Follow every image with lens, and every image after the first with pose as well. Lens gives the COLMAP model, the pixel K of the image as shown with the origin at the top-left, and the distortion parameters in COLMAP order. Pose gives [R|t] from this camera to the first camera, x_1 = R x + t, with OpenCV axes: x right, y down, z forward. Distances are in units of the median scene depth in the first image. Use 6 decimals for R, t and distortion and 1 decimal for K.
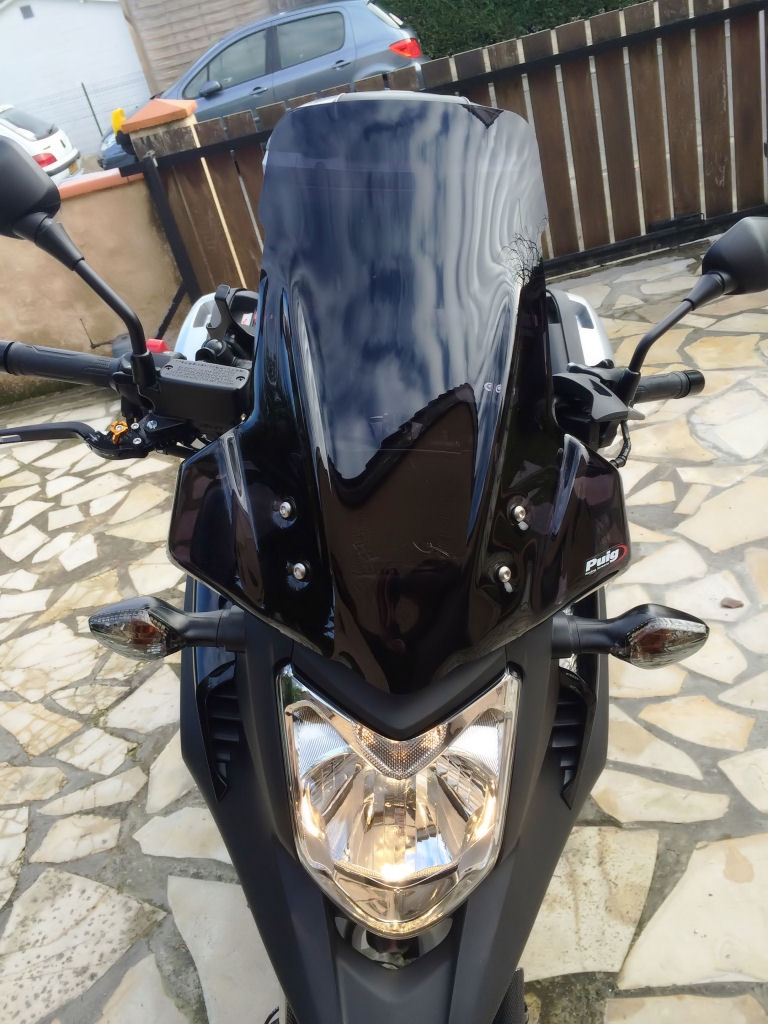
lens RADIAL K [[876.6, 0, 384.0], [0, 876.6, 512.0], [0, 0, 1]] dist [0.088250, -0.103652]
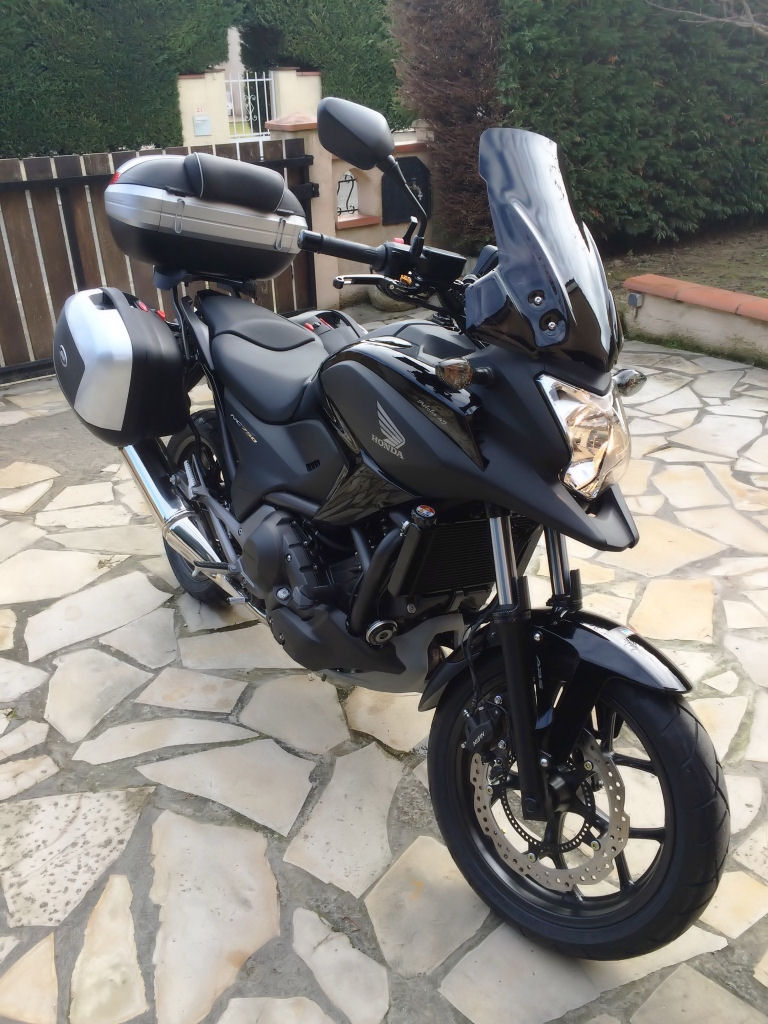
lens RADIAL K [[876.6, 0, 384.0], [0, 876.6, 512.0], [0, 0, 1]] dist [0.088250, -0.103652]
pose [[0.801335, -0.062283, 0.594964, -0.282078], [0.151756, 0.983196, -0.101471, 0.108826], [-0.578646, 0.171602, 0.797321, -0.068683]]
